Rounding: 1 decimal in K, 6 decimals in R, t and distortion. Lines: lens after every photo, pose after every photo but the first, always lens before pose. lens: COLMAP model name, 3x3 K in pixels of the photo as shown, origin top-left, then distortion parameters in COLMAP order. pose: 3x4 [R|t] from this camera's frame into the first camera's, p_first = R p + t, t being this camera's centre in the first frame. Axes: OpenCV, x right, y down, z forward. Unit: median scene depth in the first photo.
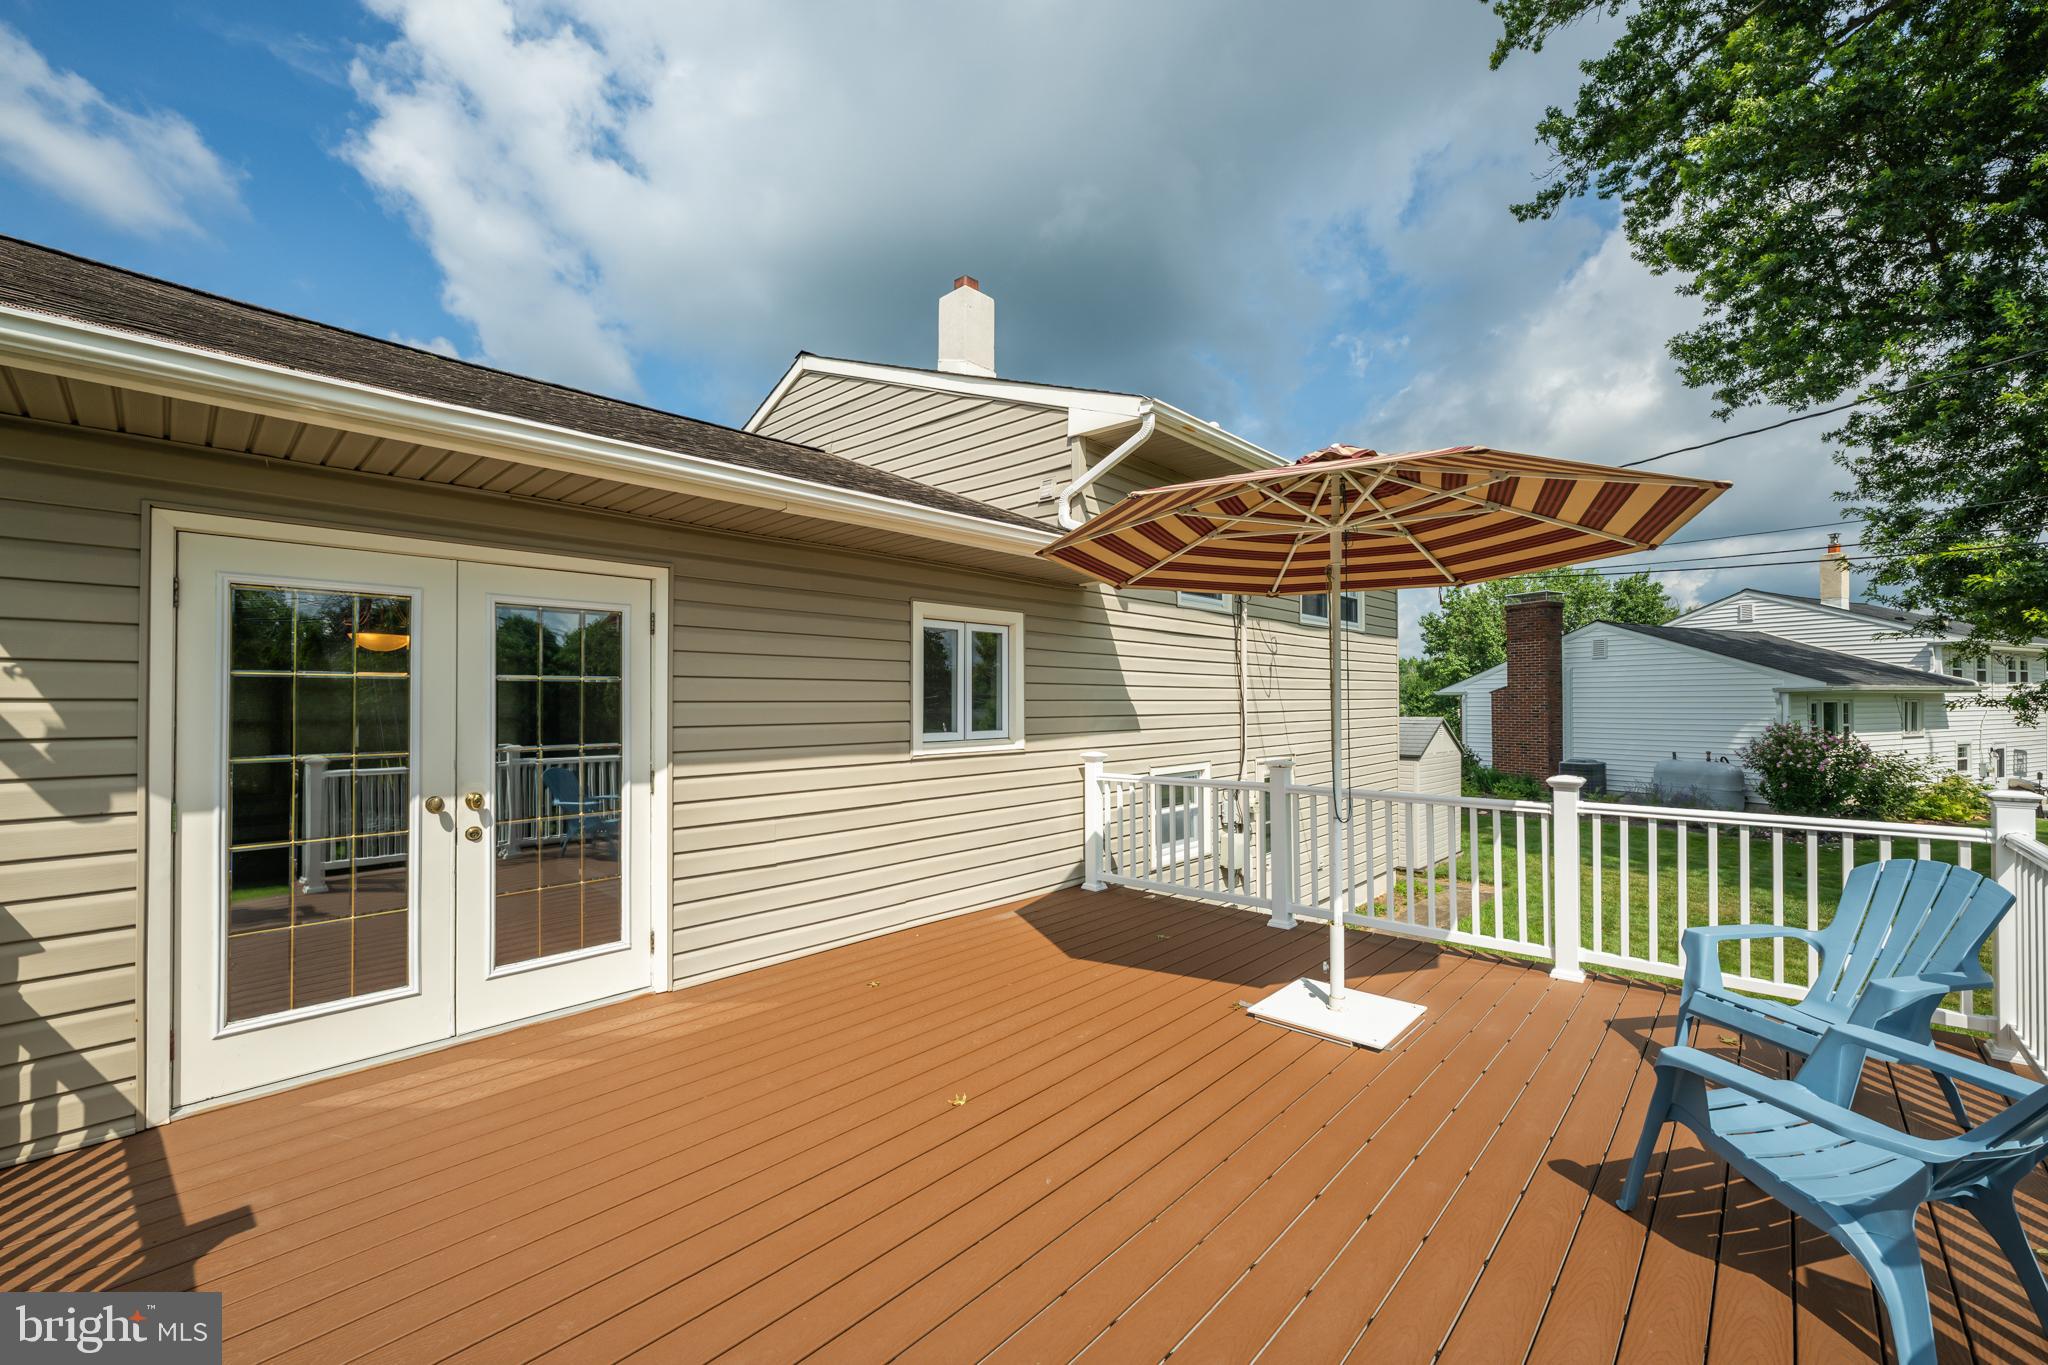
lens RADIAL K [[815.6, 0, 1022.9], [0, 815.6, 690.7], [0, 0, 1]] dist [0.003710, -0.001457]
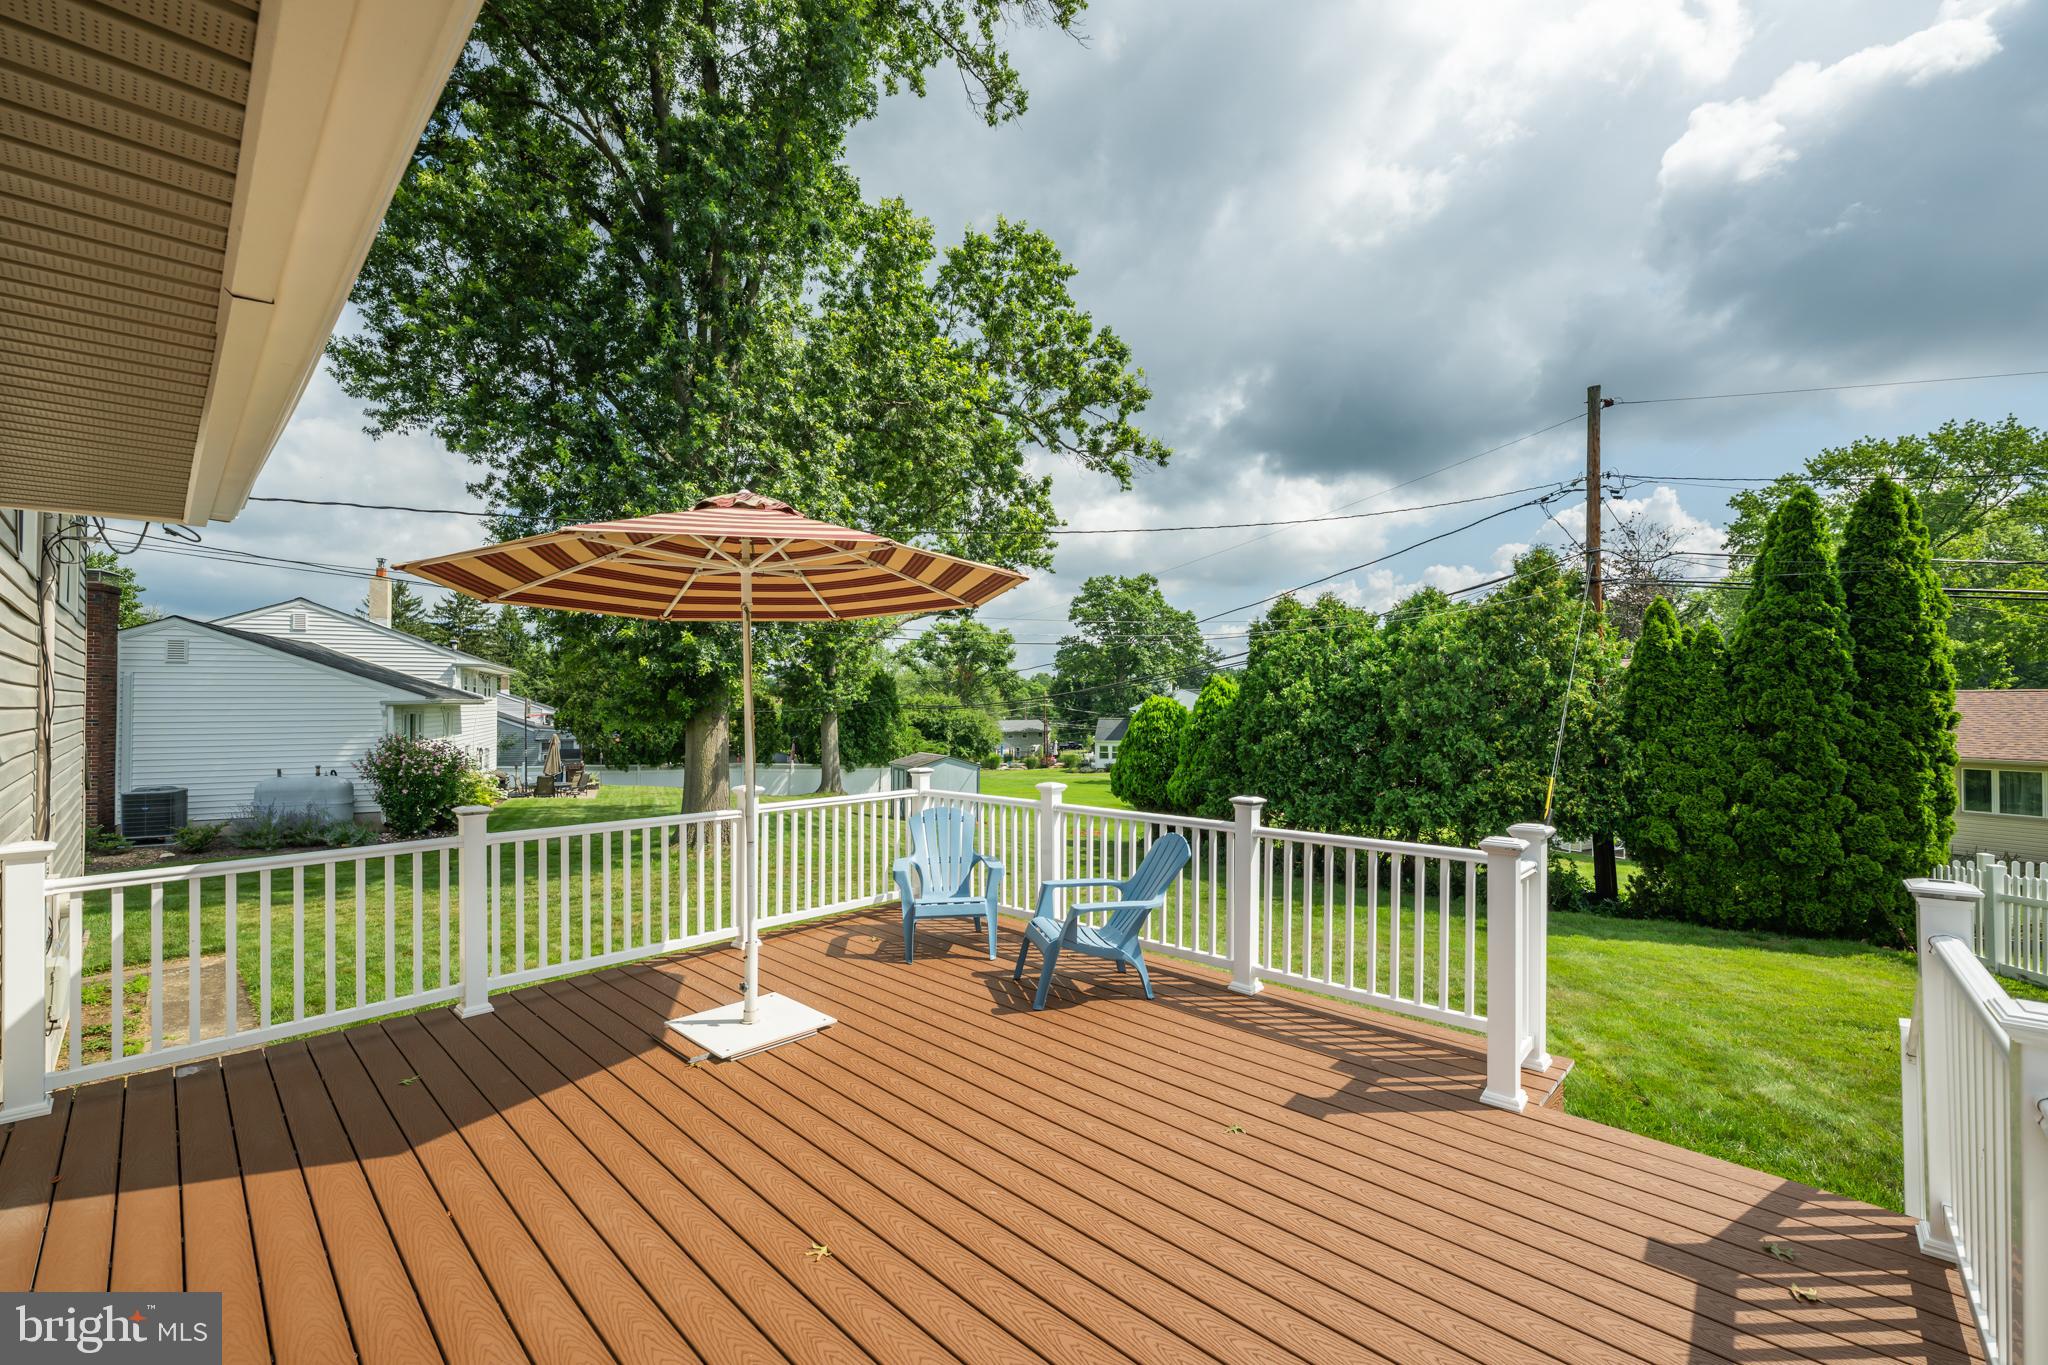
lens RADIAL K [[843.5, 0, 1044.2], [0, 843.5, 691.1], [0, 0, 1]] dist [-0.003114, 0.000398]
pose [[0.002234, 0.017877, 0.999838, -0.317586], [-0.011005, 0.999780, -0.017851, -0.011588], [-0.999937, -0.010963, 0.002431, 0.272150]]
